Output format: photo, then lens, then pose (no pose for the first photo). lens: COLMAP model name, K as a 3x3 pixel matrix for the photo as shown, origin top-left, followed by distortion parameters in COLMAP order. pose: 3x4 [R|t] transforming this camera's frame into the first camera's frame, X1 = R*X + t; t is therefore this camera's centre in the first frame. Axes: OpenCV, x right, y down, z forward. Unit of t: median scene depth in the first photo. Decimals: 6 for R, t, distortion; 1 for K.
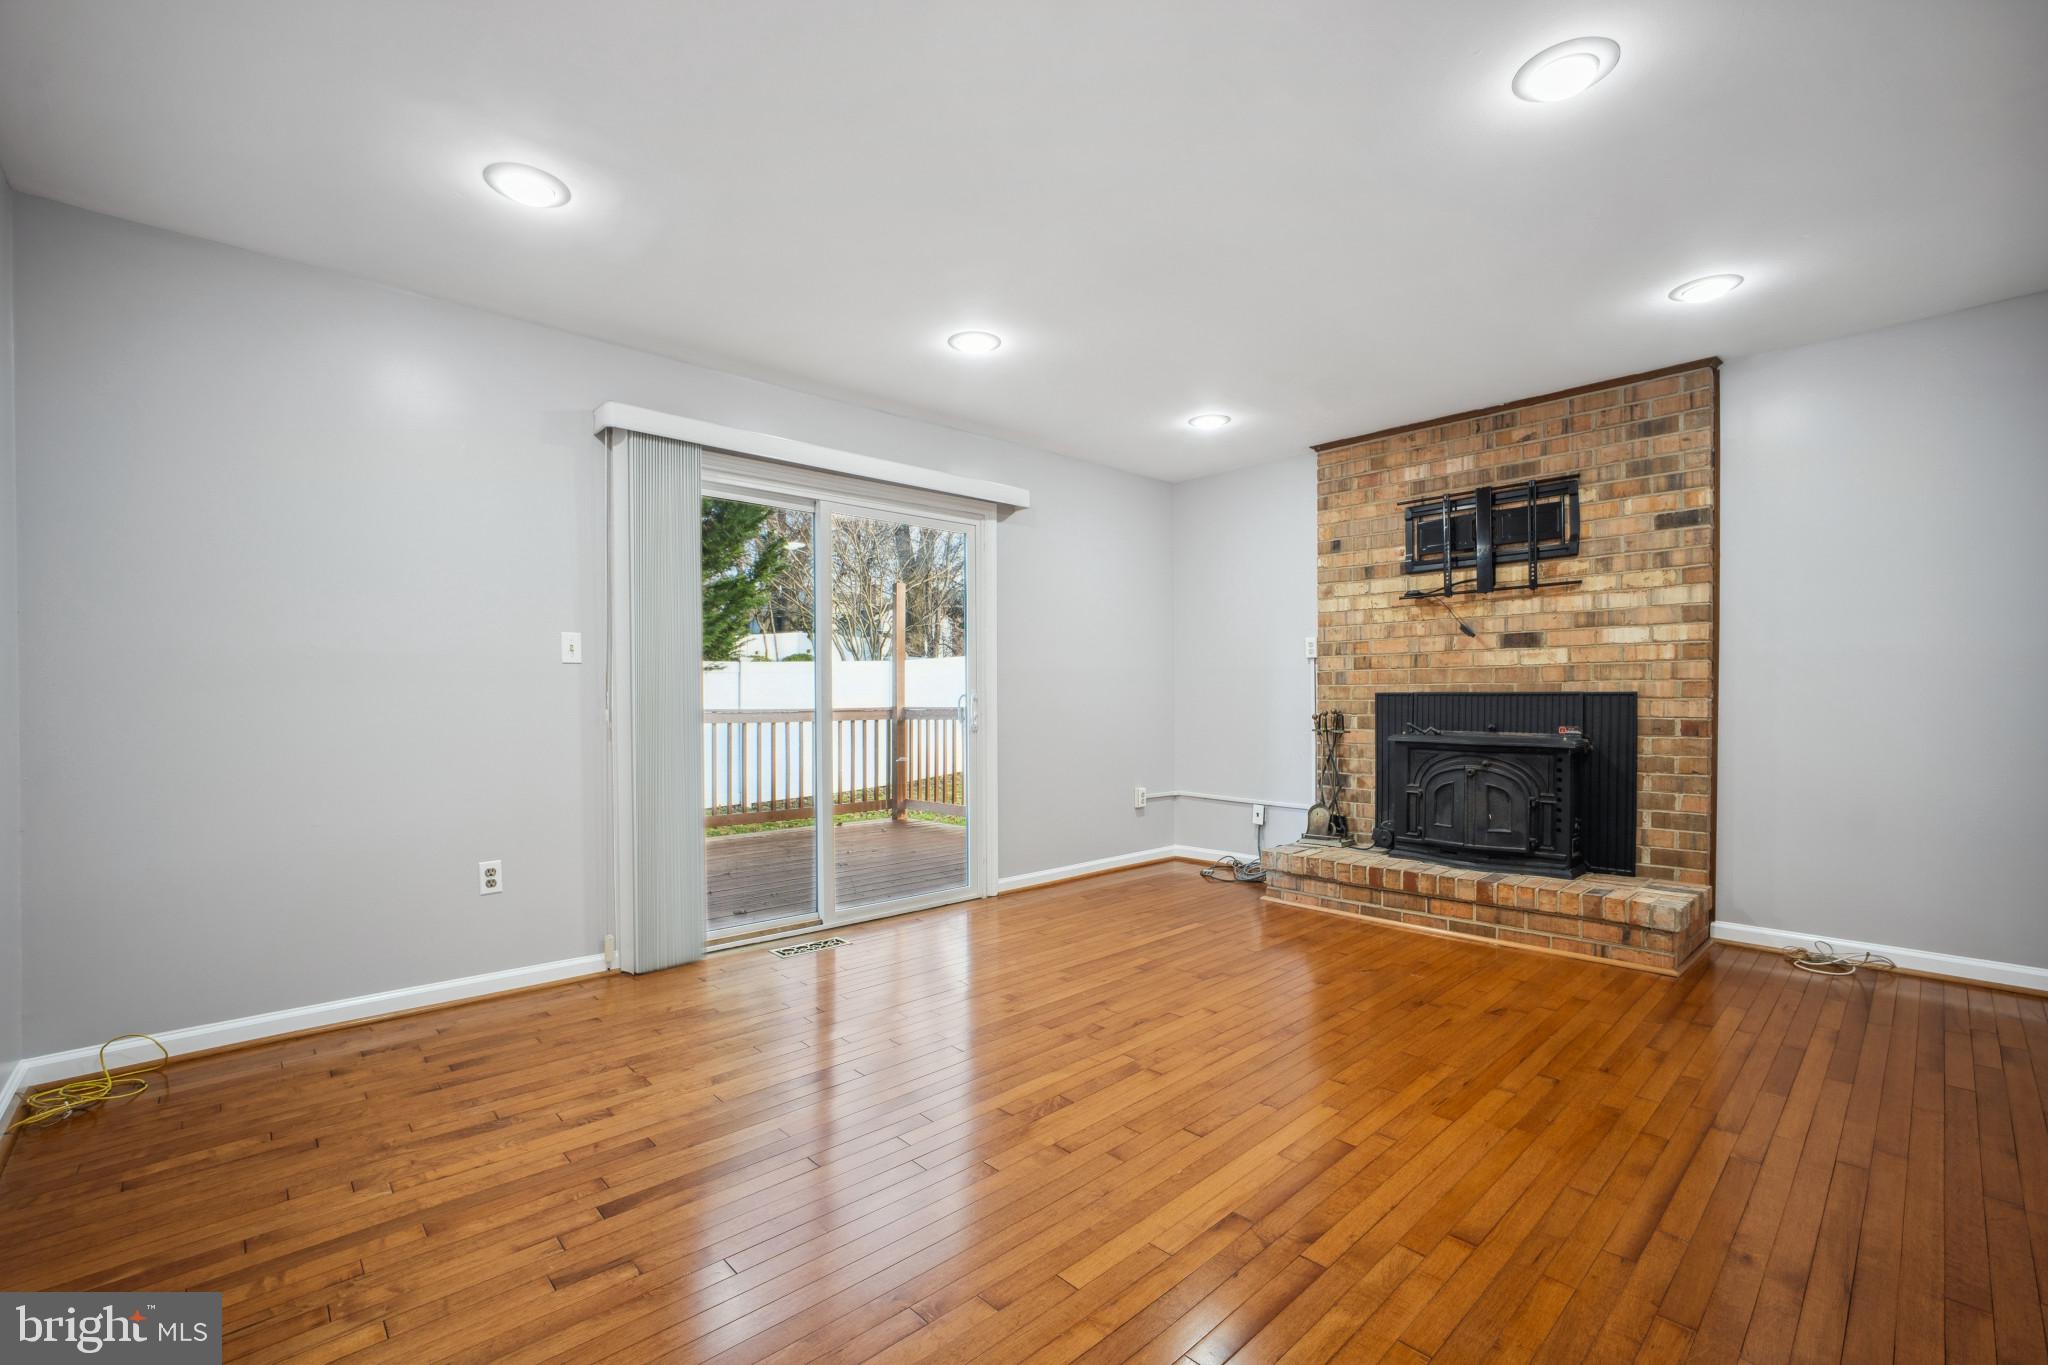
lens RADIAL K [[871.7, 0, 1030.4], [0, 871.7, 679.9], [0, 0, 1]] dist [-0.036786, 0.014166]
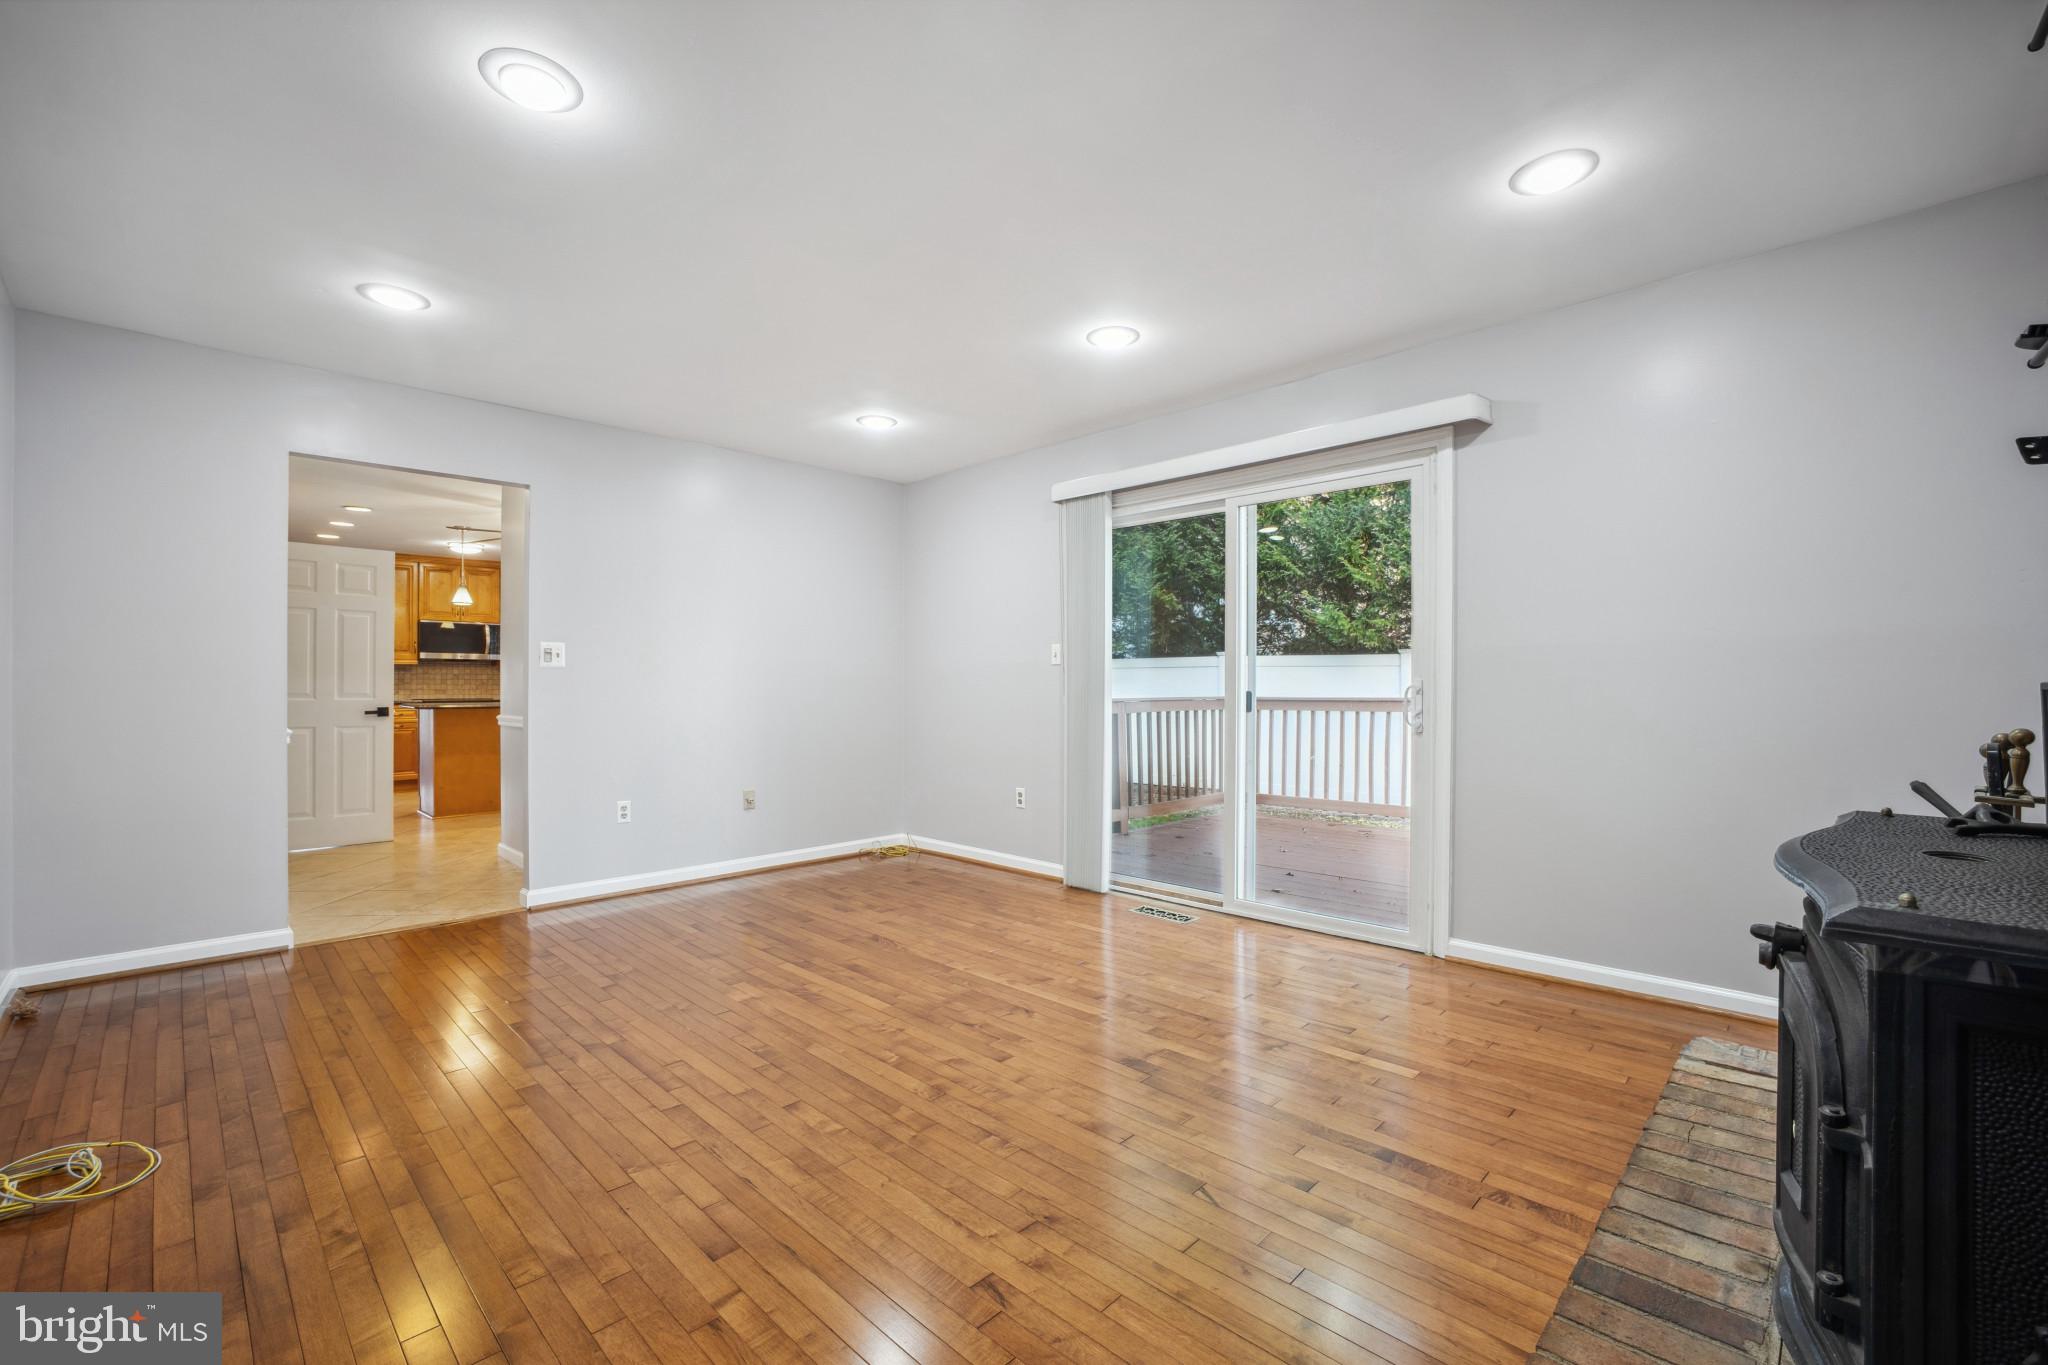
lens RADIAL K [[871.7, 0, 1030.4], [0, 871.7, 679.9], [0, 0, 1]] dist [-0.036786, 0.014166]
pose [[0.062678, 0.001091, -0.998033, 0.856314], [0.020527, 0.999786, 0.002382, 0.002104], [0.997823, -0.020636, 0.062642, 0.774985]]
